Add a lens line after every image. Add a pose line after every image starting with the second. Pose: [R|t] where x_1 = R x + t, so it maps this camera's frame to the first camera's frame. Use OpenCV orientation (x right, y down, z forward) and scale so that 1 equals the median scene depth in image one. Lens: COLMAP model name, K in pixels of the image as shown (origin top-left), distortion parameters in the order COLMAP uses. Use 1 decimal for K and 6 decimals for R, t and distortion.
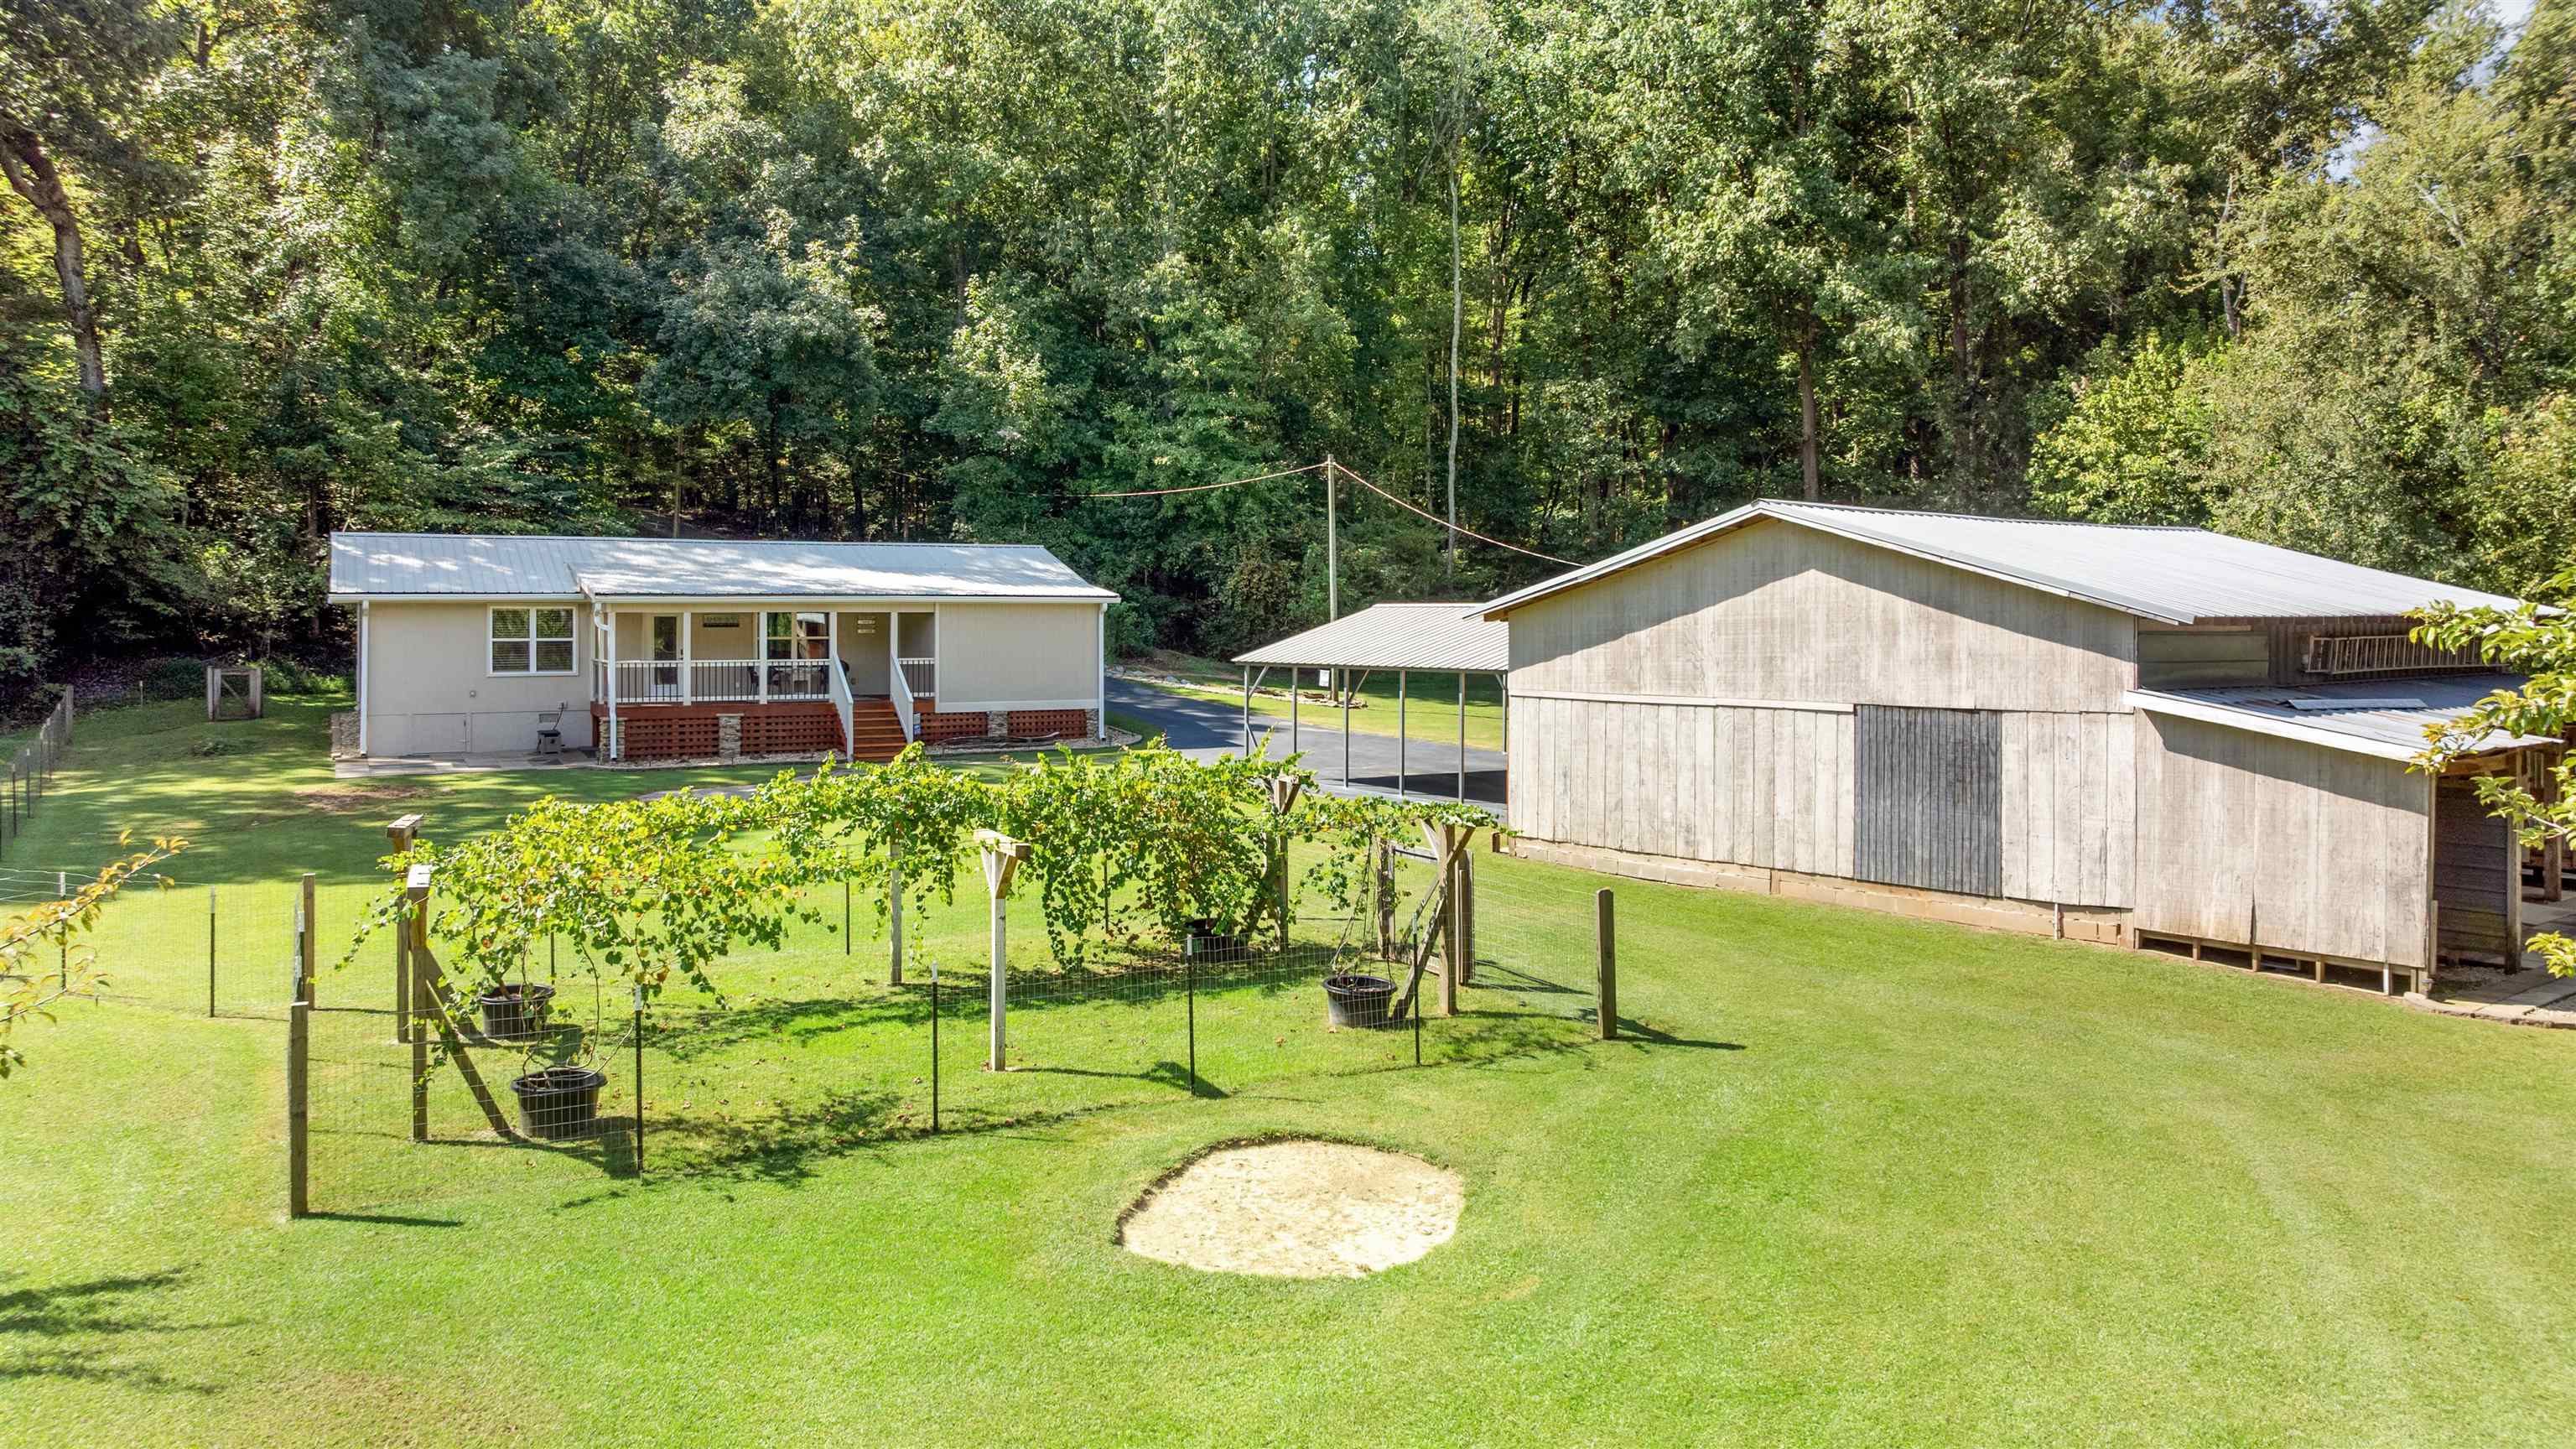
lens RADIAL K [[1803.5, 0, 1290.5], [0, 1803.5, 612.1], [0, 0, 1]] dist [-0.025747, -0.002716]
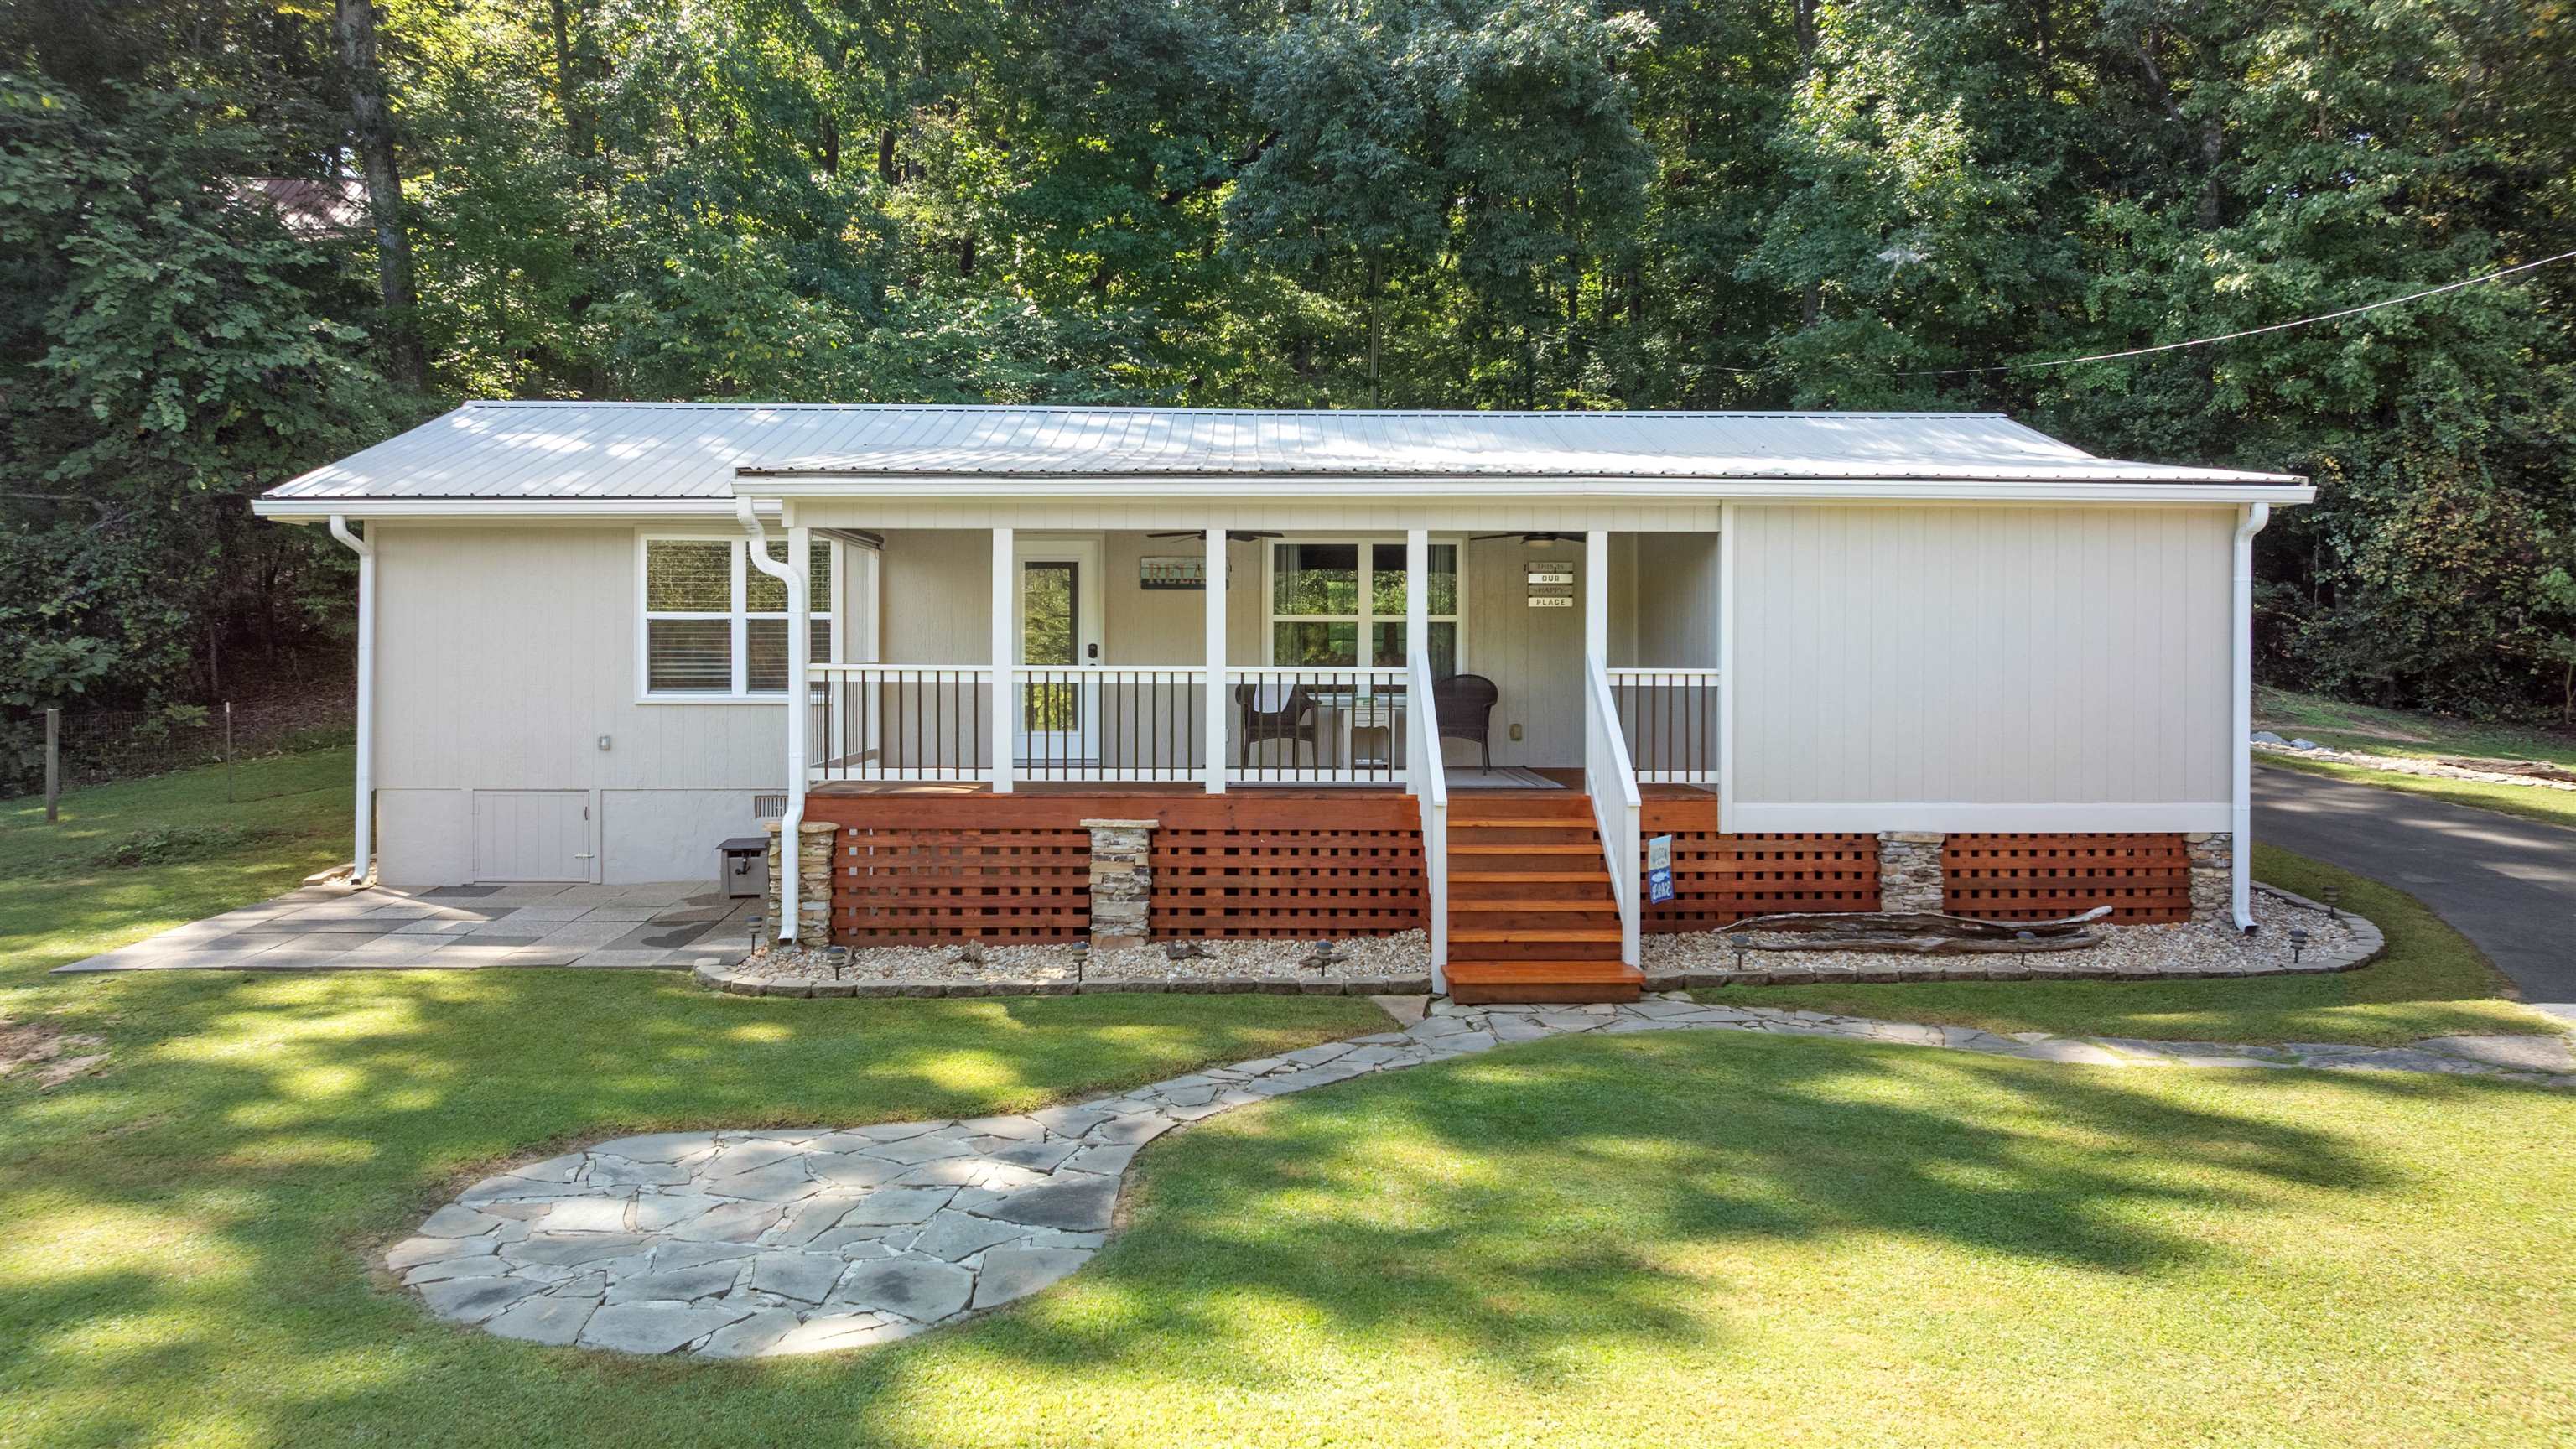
lens RADIAL K [[1814.6, 0, 1296.4], [0, 1814.6, 660.0], [0, 0, 1]] dist [-0.018385, 0.042982]
pose [[0.897450, 0.004710, -0.441092, -0.119626], [-0.002812, 0.999984, 0.004958, 0.022473], [0.441108, -0.003209, 0.897448, 0.664051]]
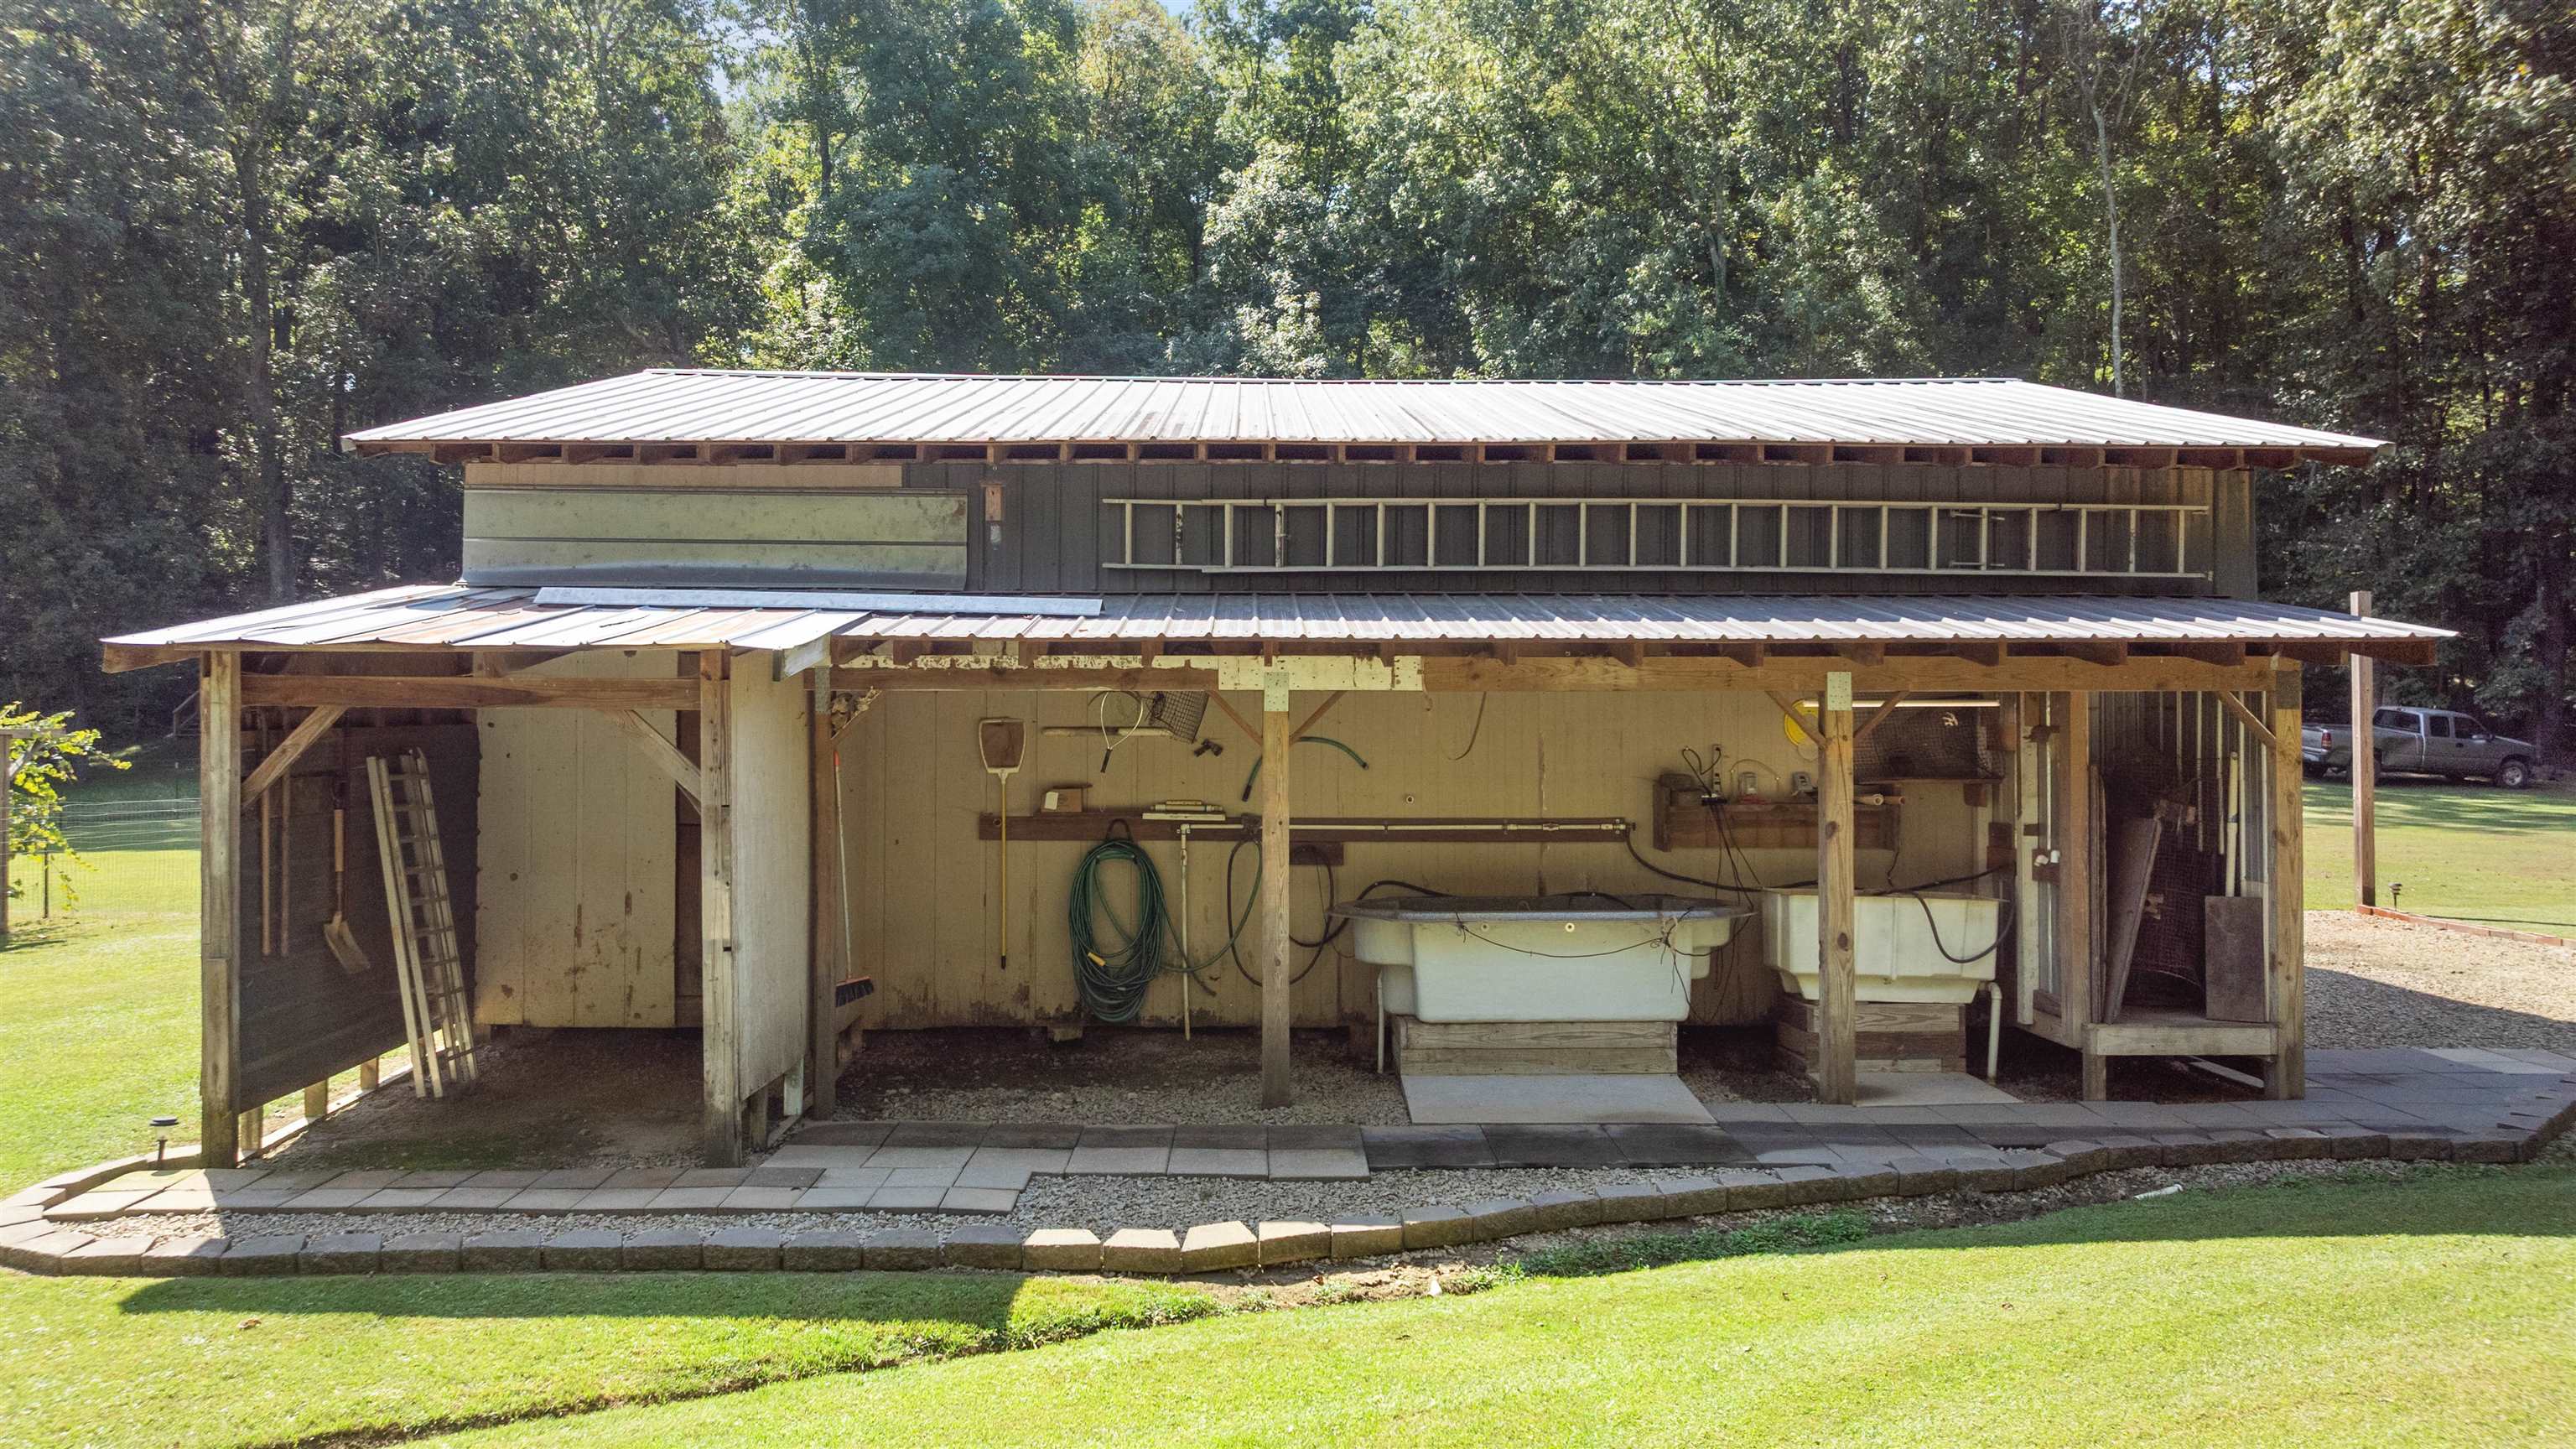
lens RADIAL K [[1794.8, 0, 1288.0], [0, 1794.8, 724.5], [0, 0, 1]] dist [-0.015134, -0.000521]
pose [[0.789931, 0.000138, -0.613196, 0.473381], [-0.001218, 0.999998, -0.001344, 0.040036], [0.613195, 0.001808, 0.789930, 0.319564]]
